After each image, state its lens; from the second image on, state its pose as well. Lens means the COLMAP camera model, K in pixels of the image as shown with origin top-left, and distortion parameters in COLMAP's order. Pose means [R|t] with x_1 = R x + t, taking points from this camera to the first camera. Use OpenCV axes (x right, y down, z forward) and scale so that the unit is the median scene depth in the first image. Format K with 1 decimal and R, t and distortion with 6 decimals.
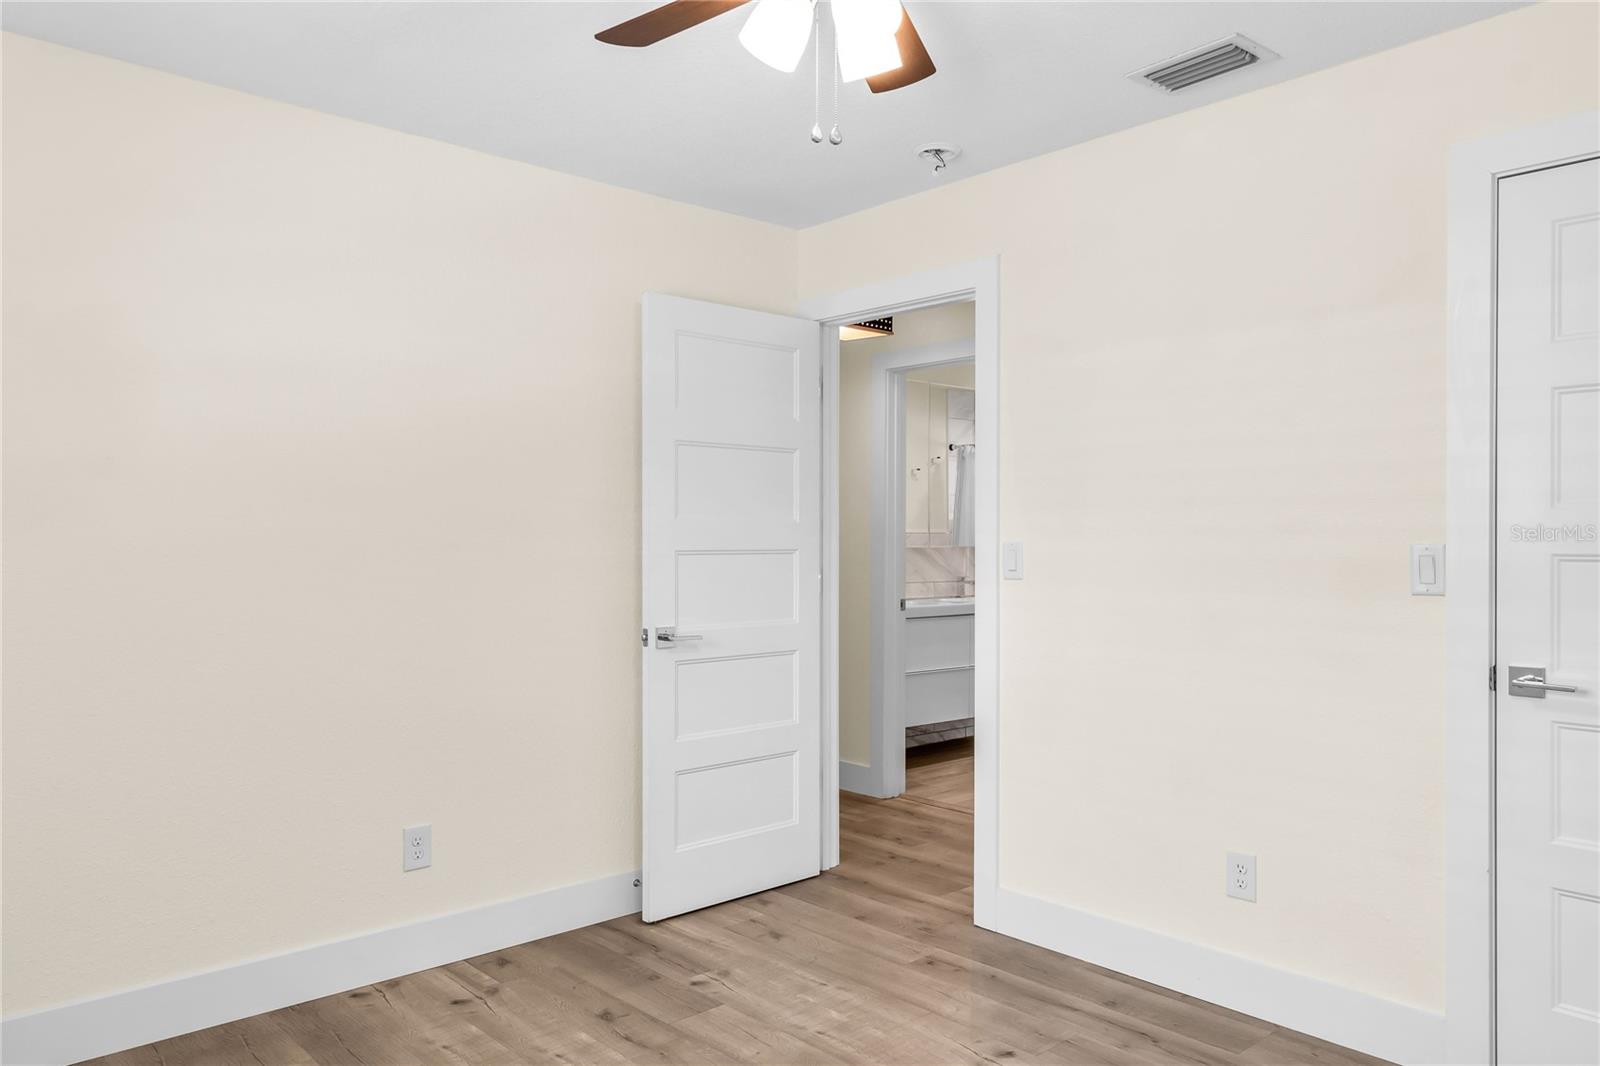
lens RADIAL K [[1130.2, 0, 800.0], [0, 1130.2, 533.0], [0, 0, 1]] dist [0.000005, -0.000630]
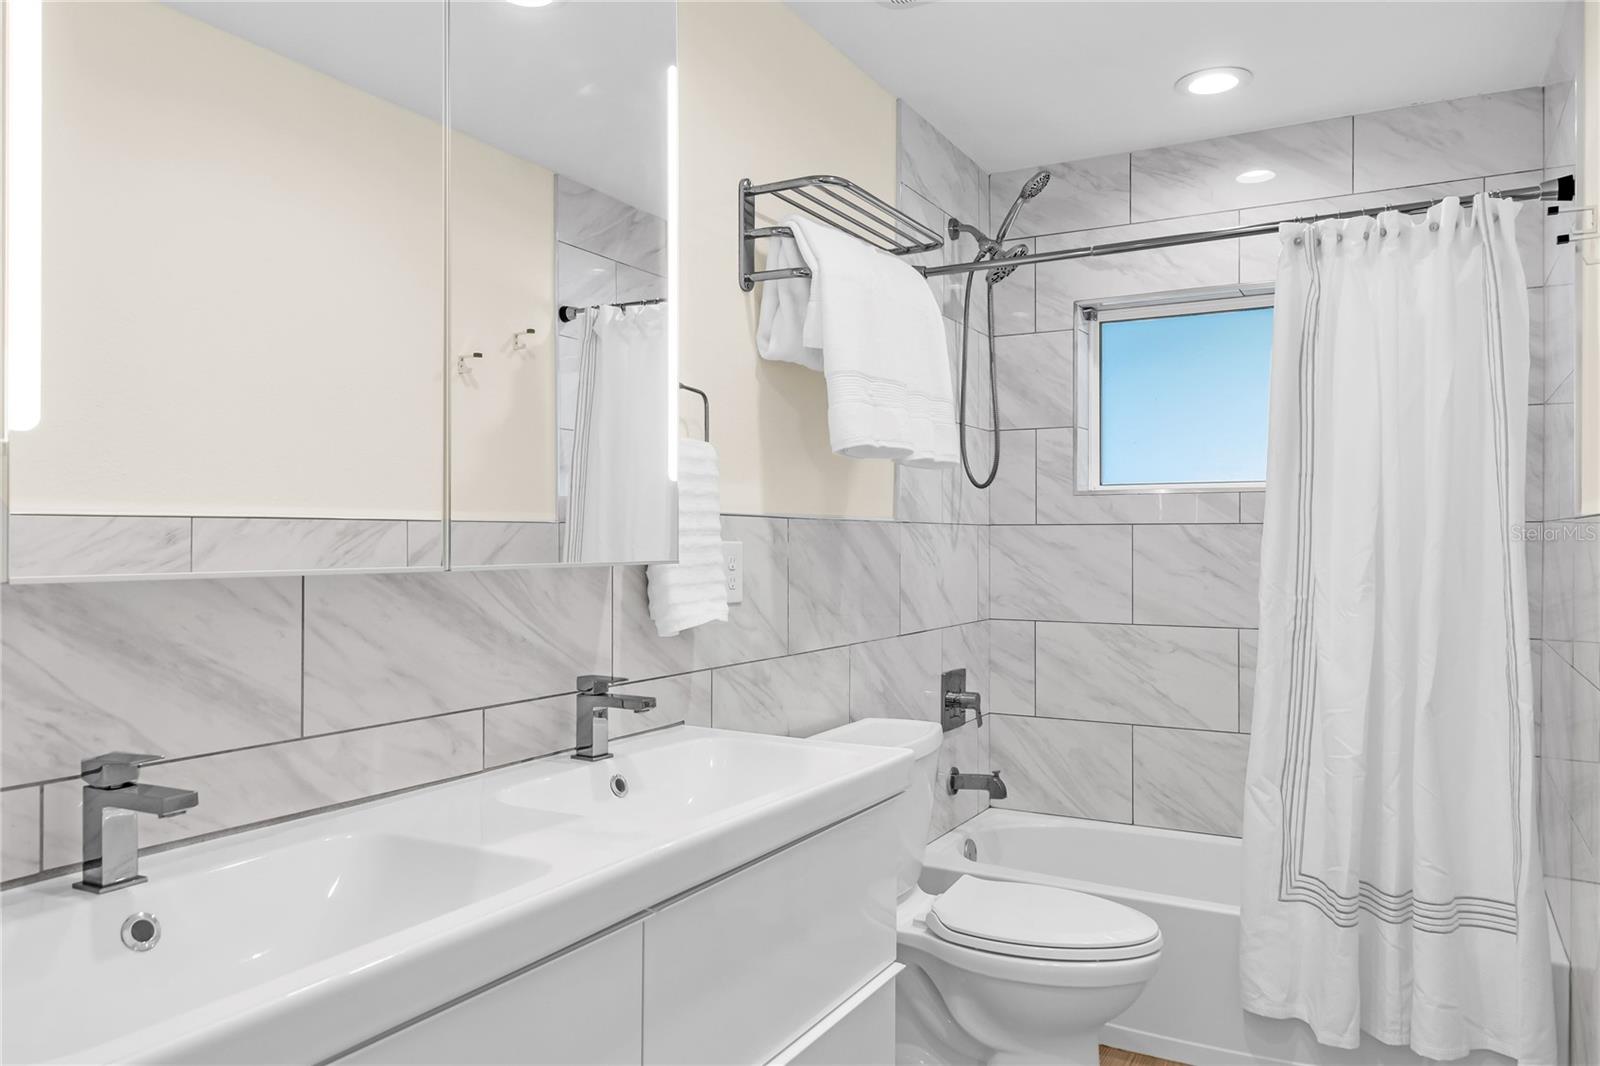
lens RADIAL K [[1130.2, 0, 800.0], [0, 1130.2, 533.0], [0, 0, 1]] dist [0.000005, -0.000630]
pose [[0.947173, -0.002582, 0.320713, 0.085264], [0.002498, 0.999997, 0.000675, 0.003783], [-0.320713, 0.000162, 0.947176, 0.601297]]
